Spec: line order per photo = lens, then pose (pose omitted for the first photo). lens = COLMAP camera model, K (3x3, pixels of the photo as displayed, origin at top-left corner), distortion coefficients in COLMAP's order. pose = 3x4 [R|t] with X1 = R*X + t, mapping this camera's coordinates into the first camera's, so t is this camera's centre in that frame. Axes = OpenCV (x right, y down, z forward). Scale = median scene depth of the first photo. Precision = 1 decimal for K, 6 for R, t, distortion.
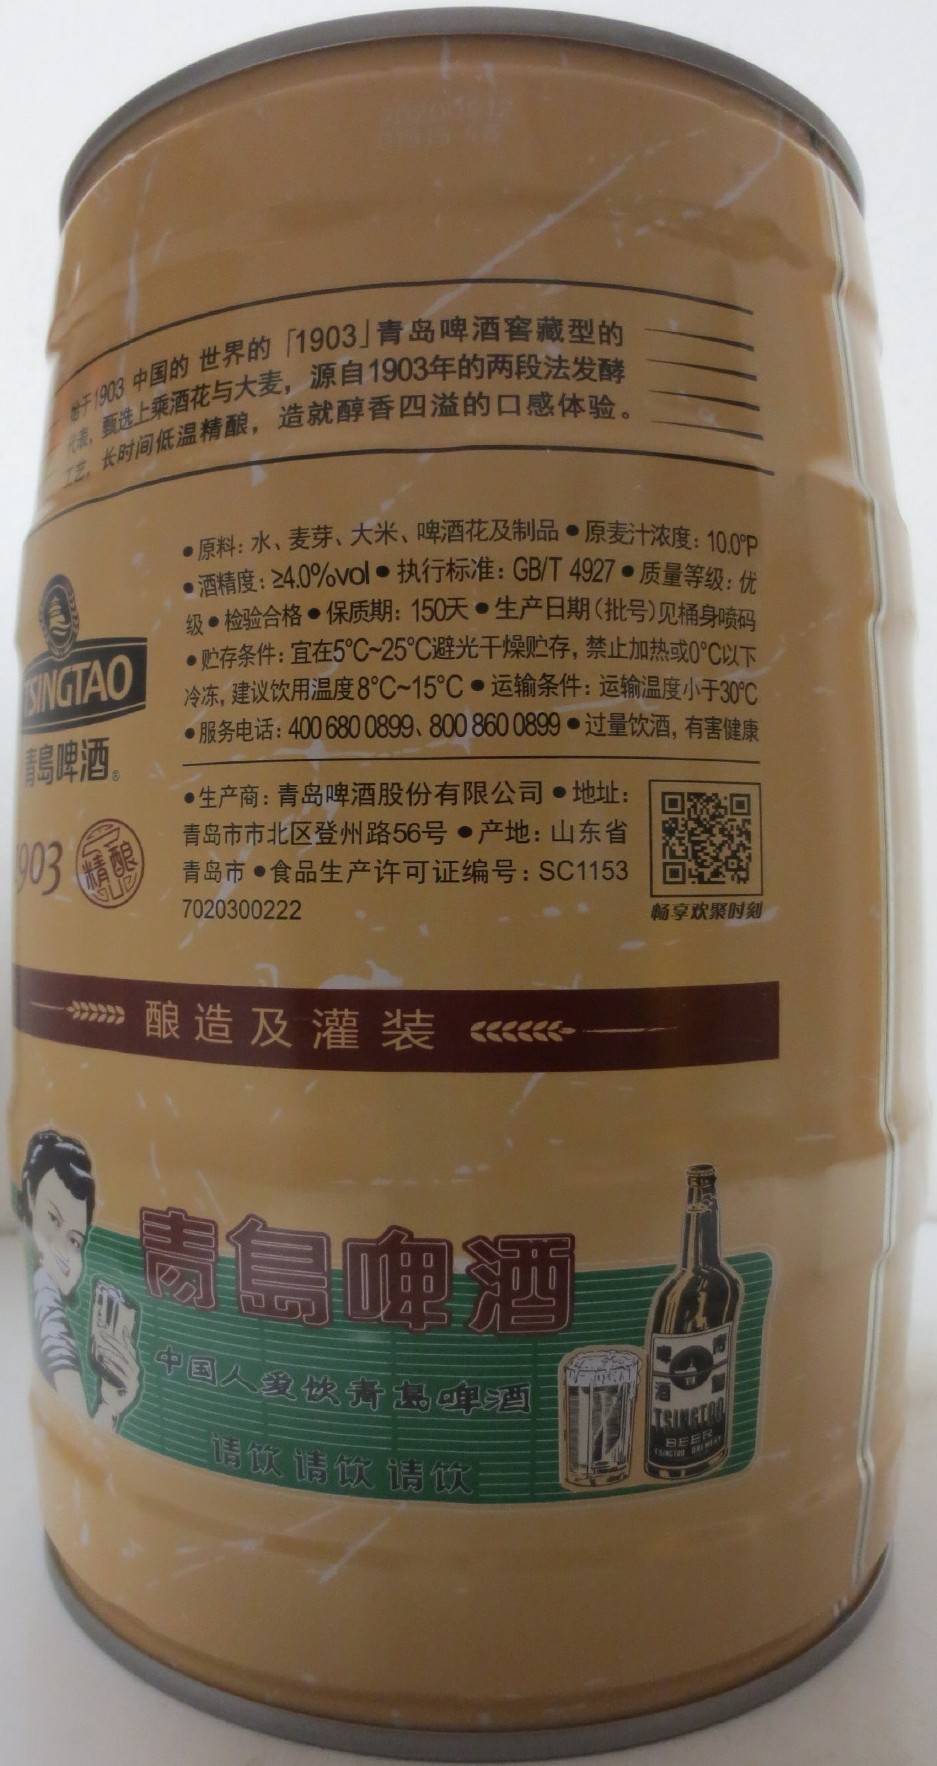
lens RADIAL K [[1360.5, 0, 388.9], [0, 1360.5, 867.9], [0, 0, 1]] dist [-0.055984, -0.068825]
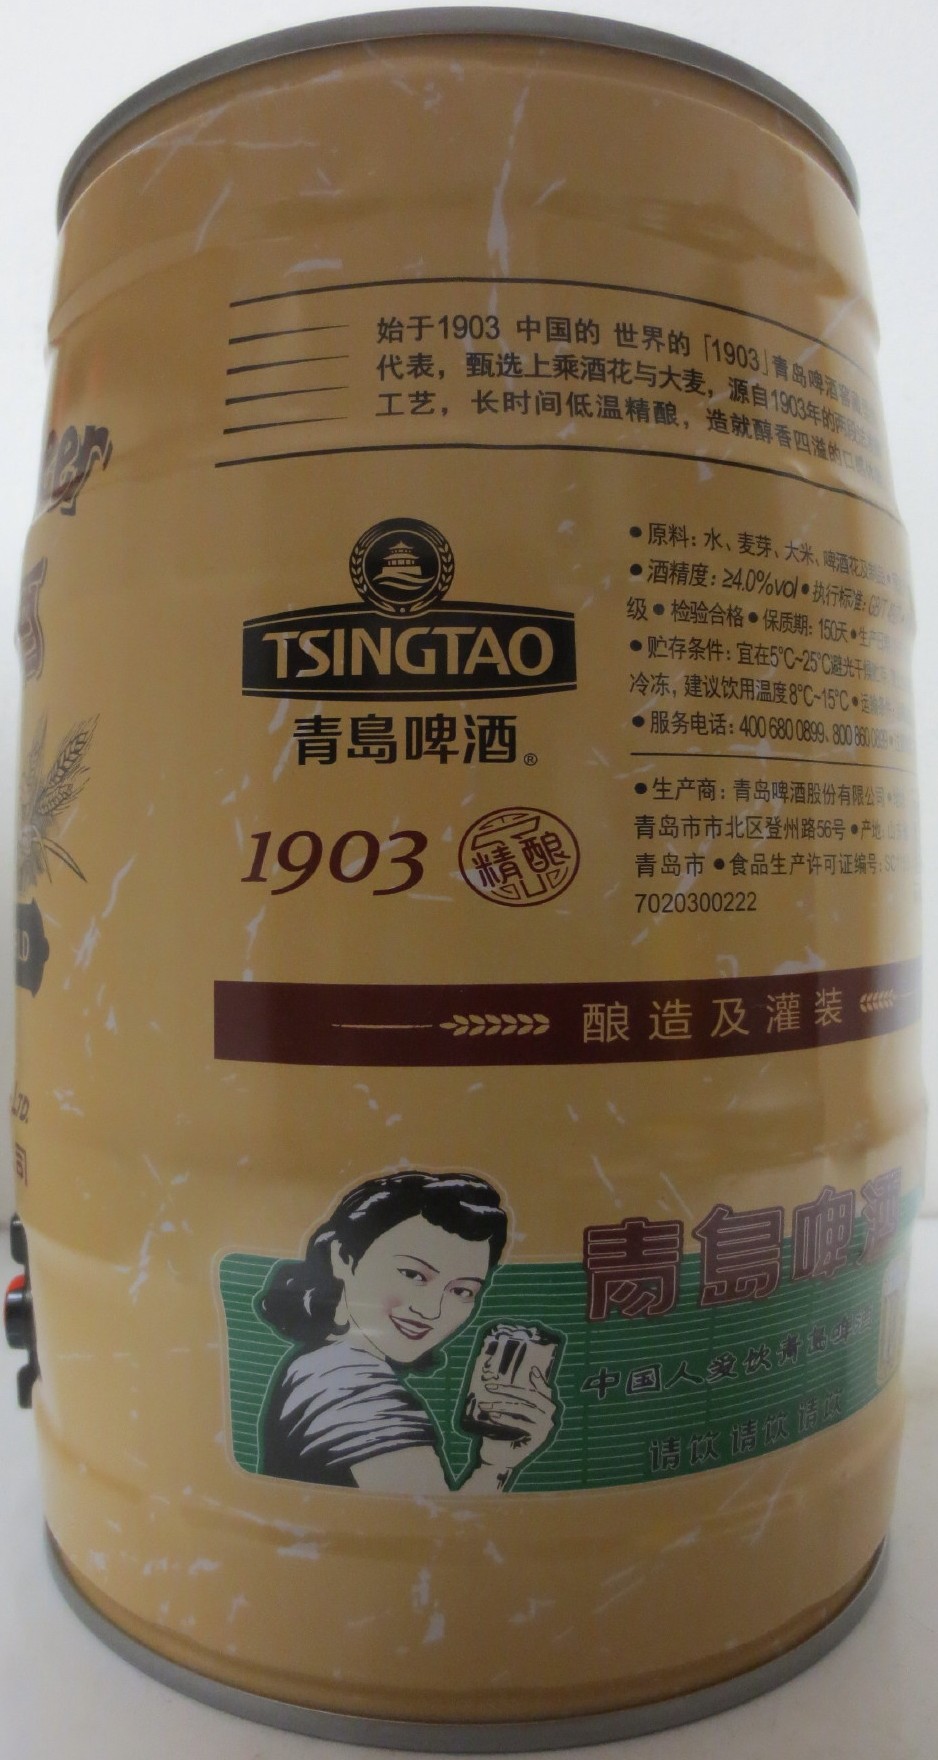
lens RADIAL K [[1355.9, 0, 389.7], [0, 1355.9, 865.0], [0, 0, 1]] dist [-0.055984, -0.068825]
pose [[0.699543, -0.001561, 0.714589, -0.967505], [0.004517, 0.999987, -0.002238, 0.004094], [-0.714576, 0.004794, 0.699541, 0.463227]]
